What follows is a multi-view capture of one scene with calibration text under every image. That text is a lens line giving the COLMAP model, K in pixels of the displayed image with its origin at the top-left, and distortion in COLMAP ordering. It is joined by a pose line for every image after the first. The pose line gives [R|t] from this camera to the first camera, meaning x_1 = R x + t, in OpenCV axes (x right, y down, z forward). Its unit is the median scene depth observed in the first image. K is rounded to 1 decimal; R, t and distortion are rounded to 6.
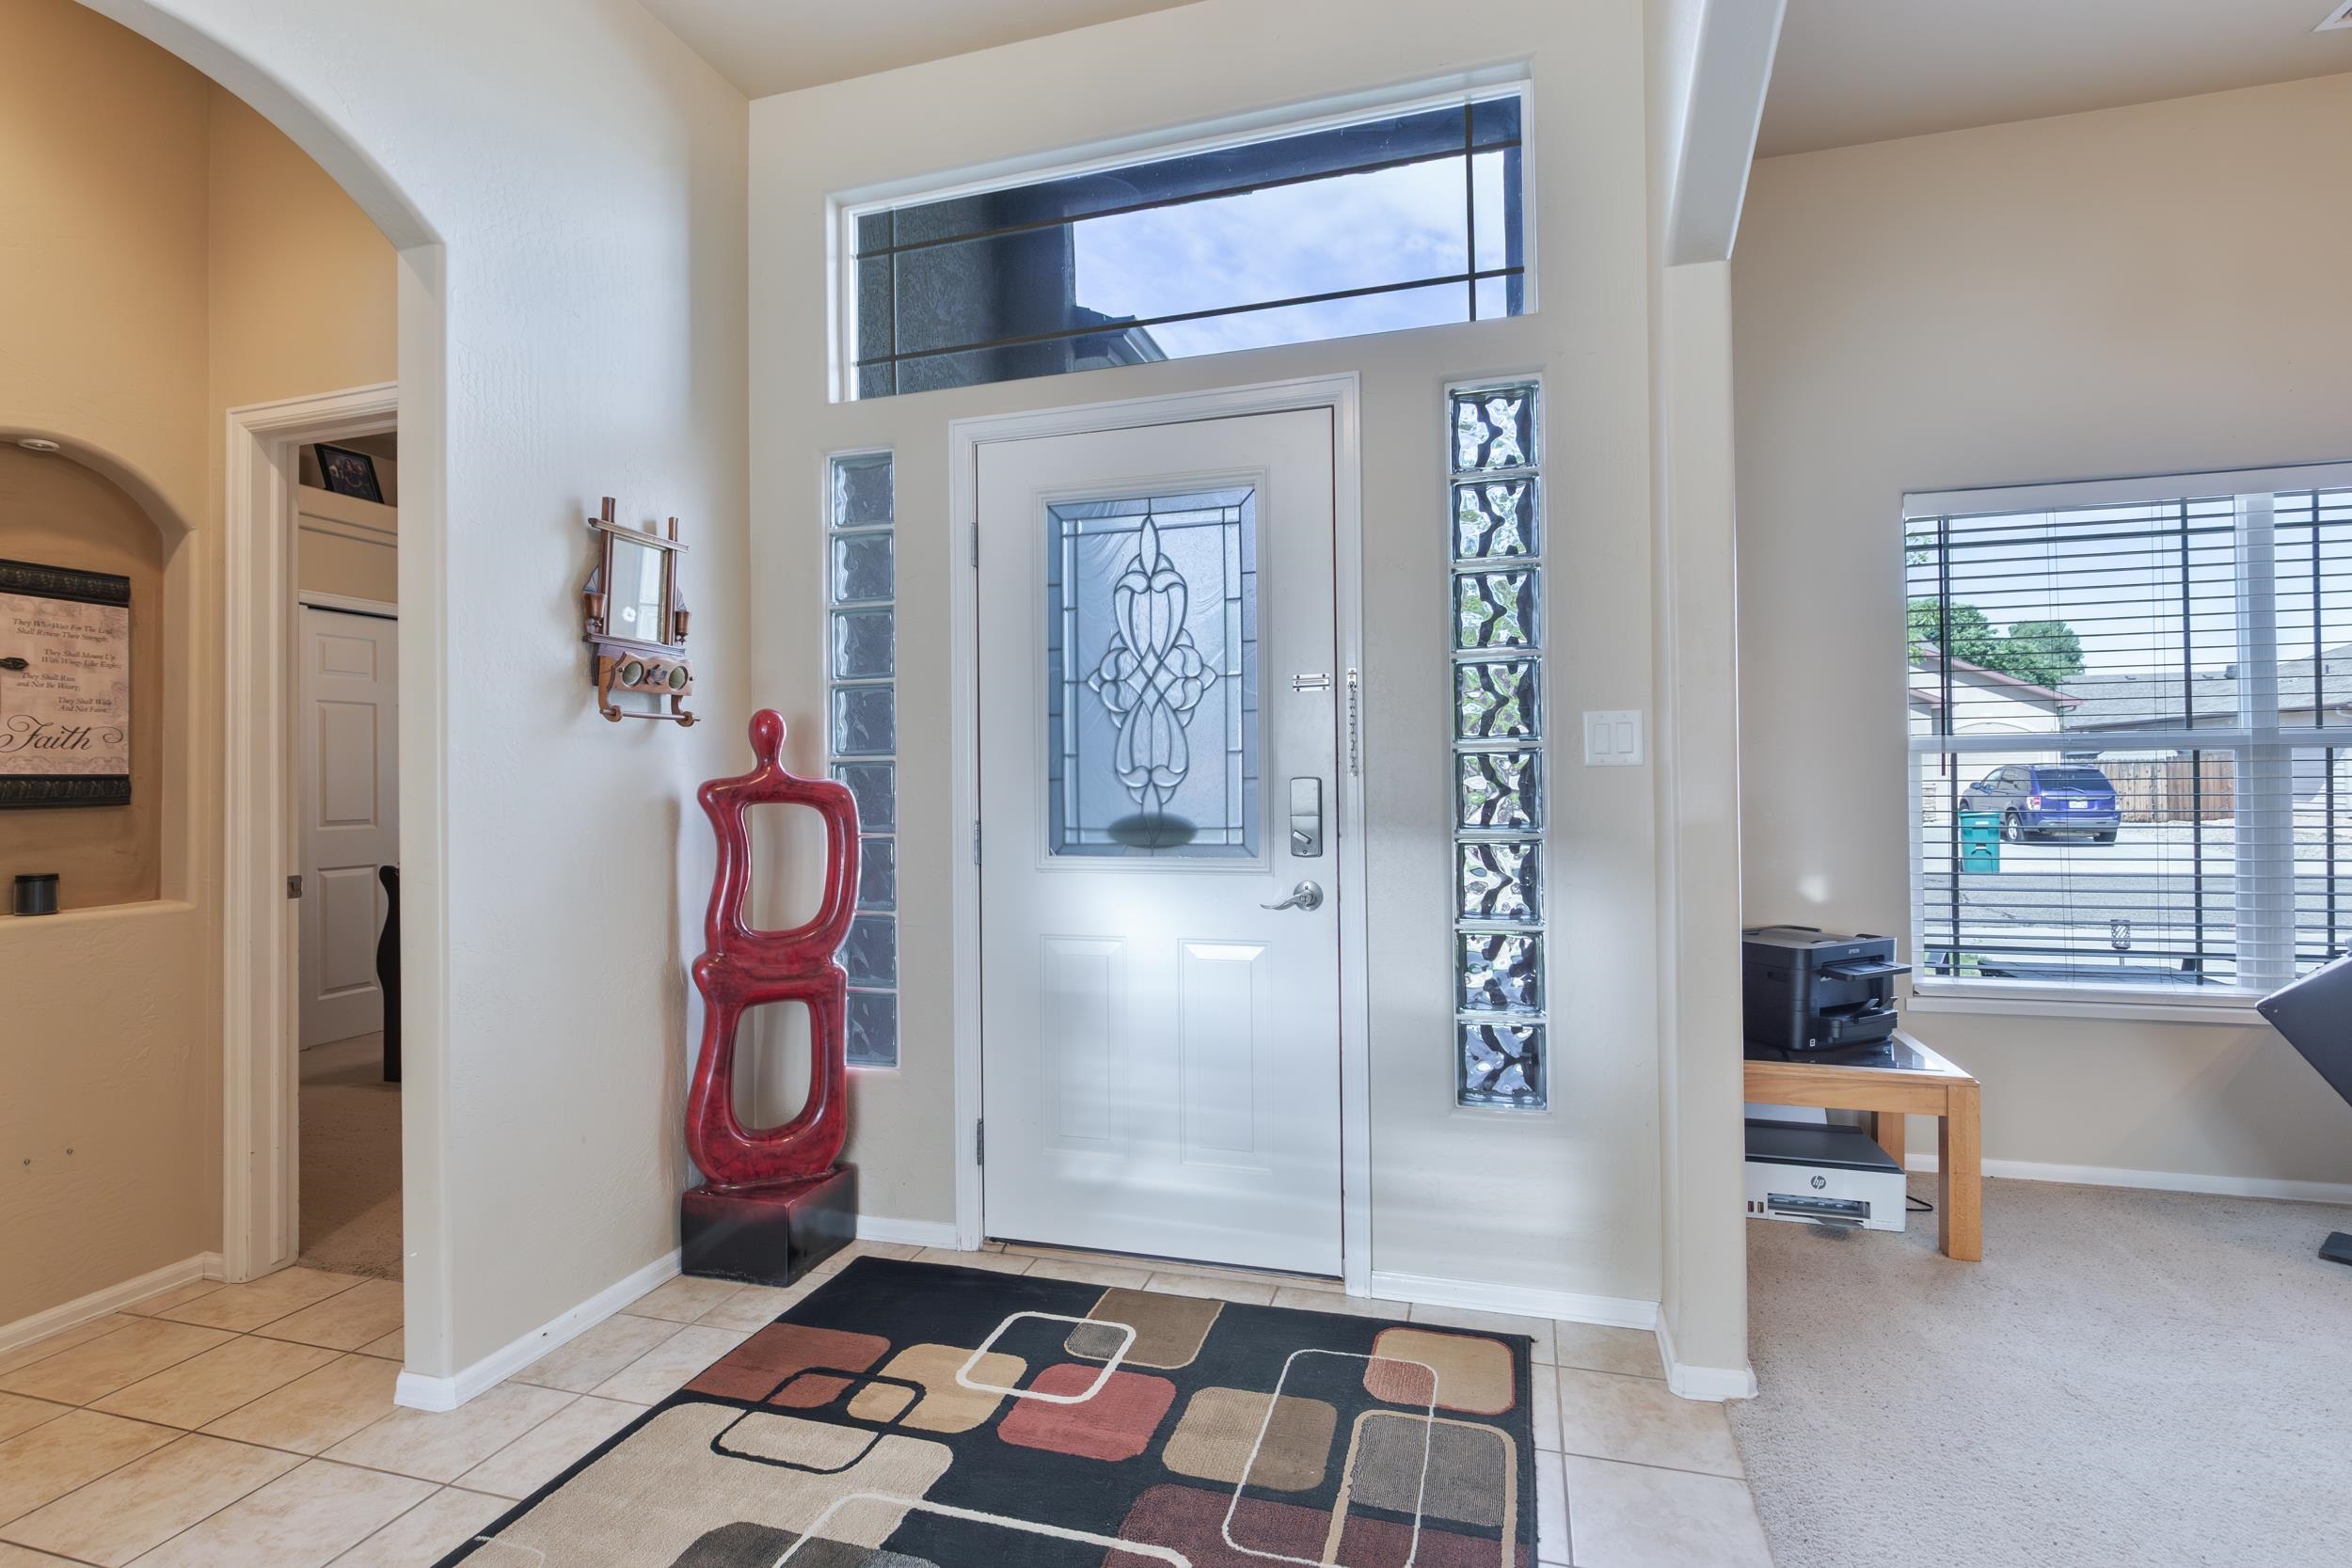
lens RADIAL K [[1152.8, 0, 1163.8], [0, 1152.8, 769.7], [0, 0, 1]] dist [-0.000443, -0.000791]
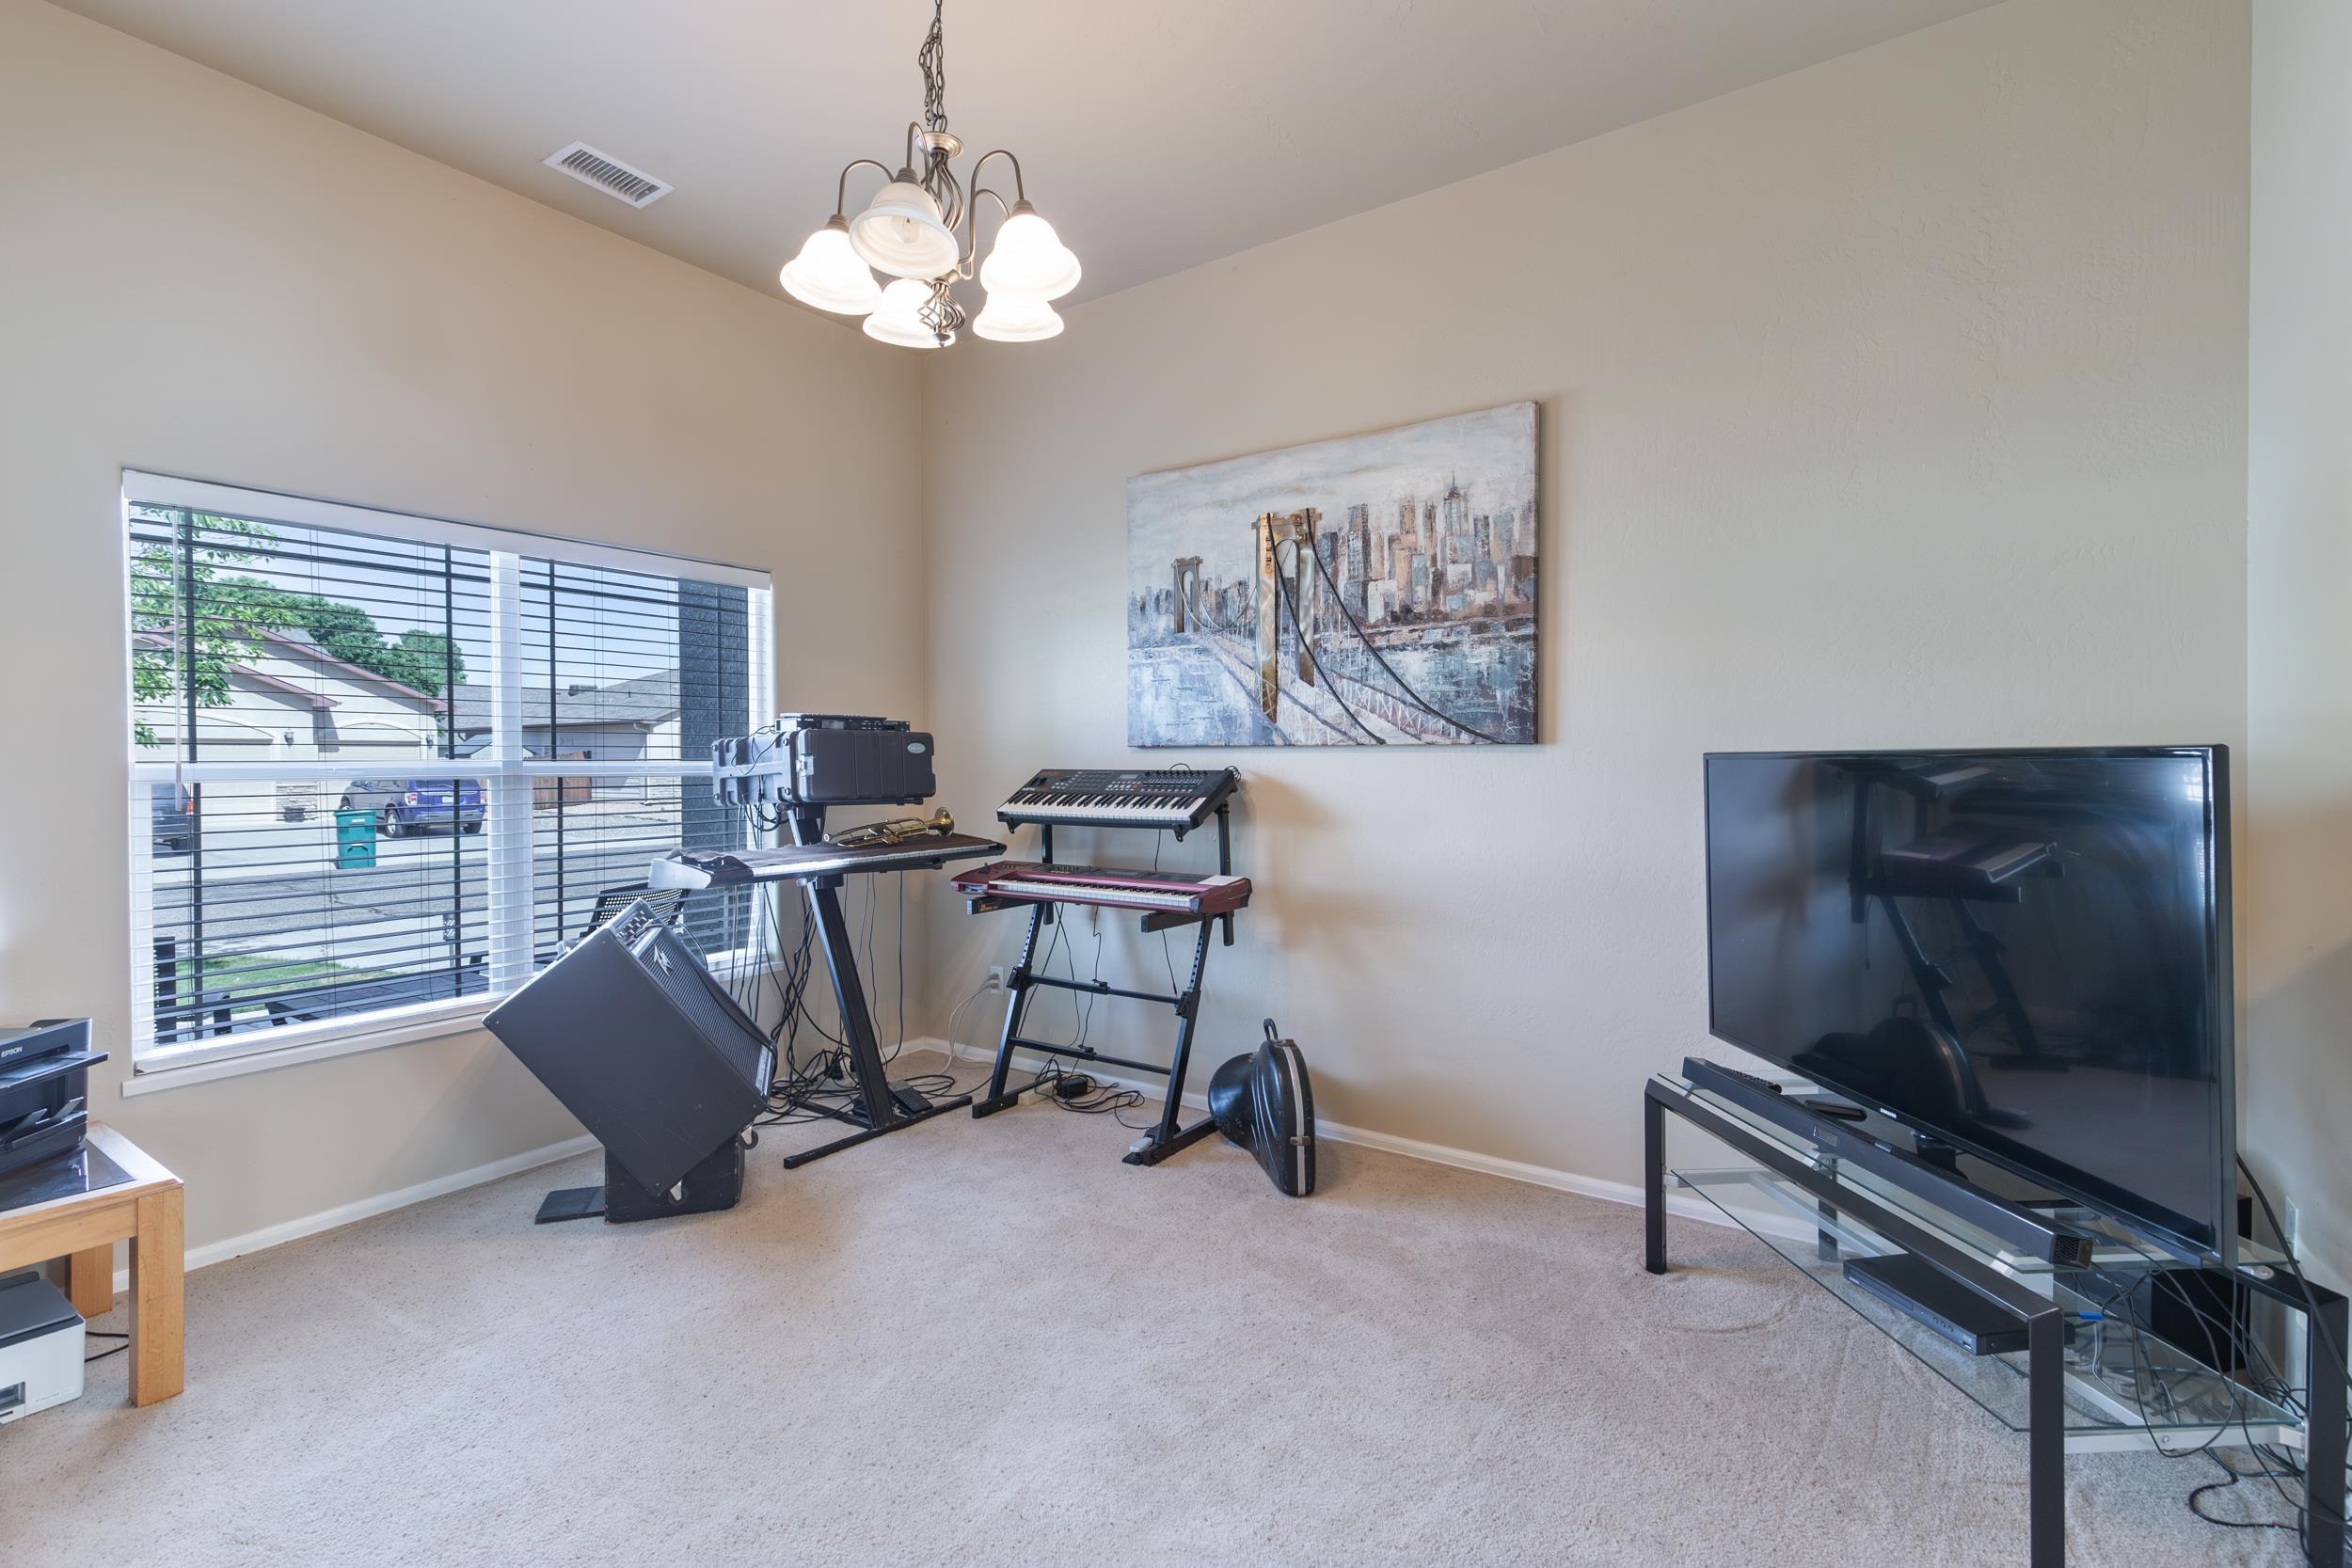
lens RADIAL K [[1055.9, 0, 1171.7], [0, 1055.9, 768.5], [0, 0, 1]] dist [0.008341, -0.002670]
pose [[0.304551, 0.003154, 0.952491, 0.153495], [-0.006014, 0.999981, -0.001388, -0.029784], [-0.952477, -0.005305, 0.304564, 0.058507]]
